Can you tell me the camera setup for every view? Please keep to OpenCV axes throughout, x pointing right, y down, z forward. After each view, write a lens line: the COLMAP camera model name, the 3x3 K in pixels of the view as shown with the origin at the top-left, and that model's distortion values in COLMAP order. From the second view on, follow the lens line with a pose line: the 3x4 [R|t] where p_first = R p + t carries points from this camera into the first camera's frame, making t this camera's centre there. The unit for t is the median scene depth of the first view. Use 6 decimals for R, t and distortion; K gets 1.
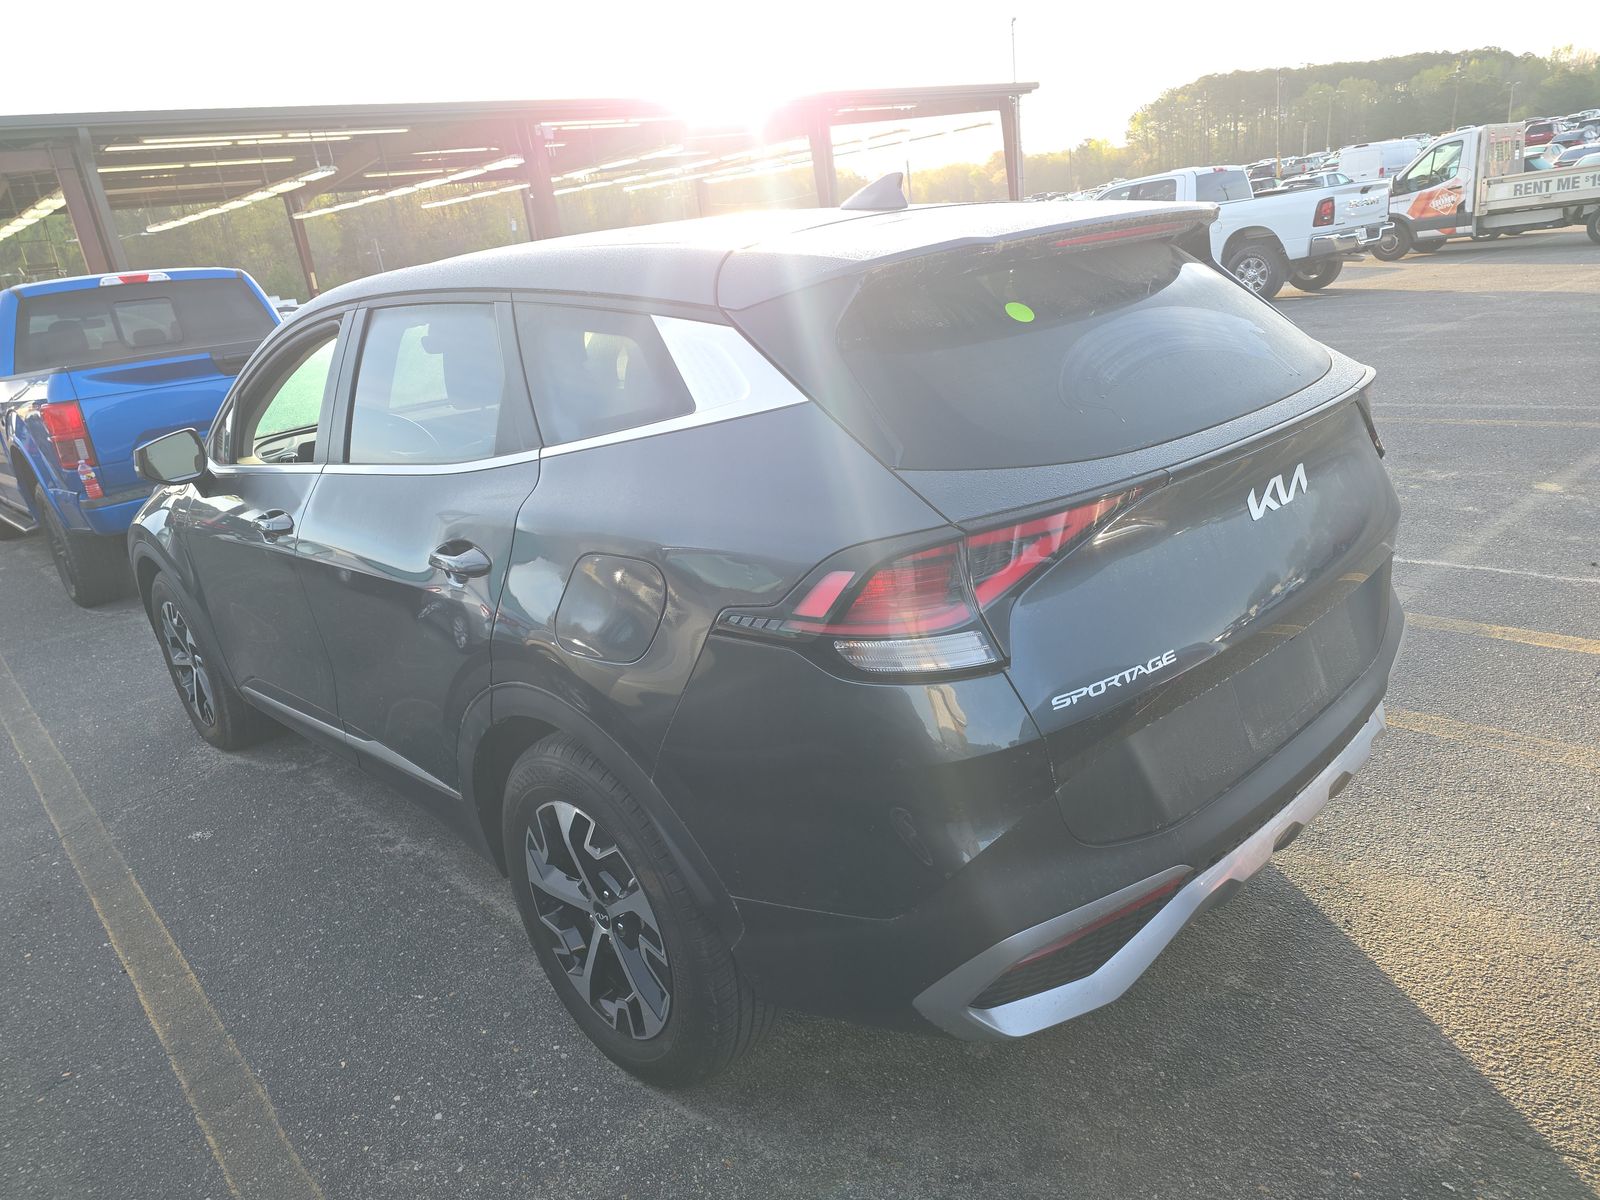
lens RADIAL K [[1068.7, 0, 772.9], [0, 1068.7, 602.5], [0, 0, 1]] dist [0.067515, -0.065899]
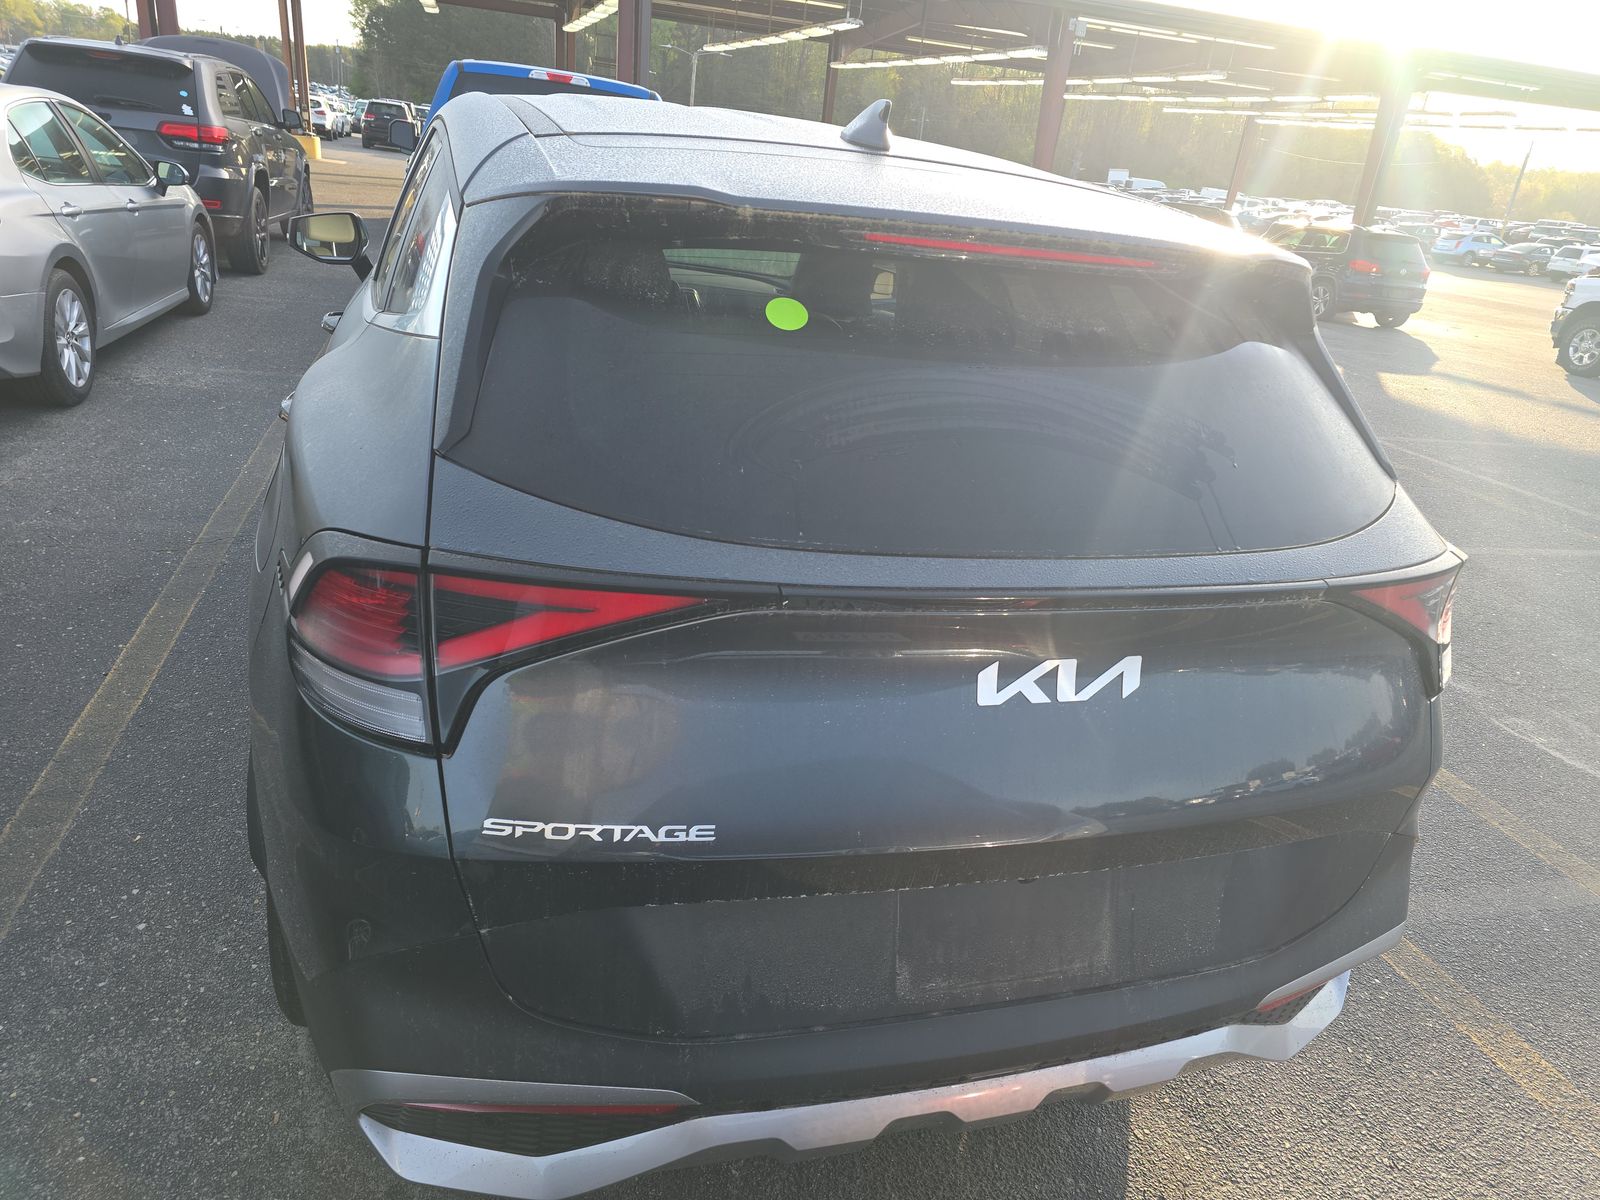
lens RADIAL K [[1068.7, 0, 772.9], [0, 1068.7, 602.5], [0, 0, 1]] dist [0.067515, -0.065899]
pose [[0.879987, 0.367819, -0.300552, 0.506977], [-0.342188, 0.929746, 0.135940, -0.182921], [0.329438, -0.016780, 0.944028, 0.308554]]
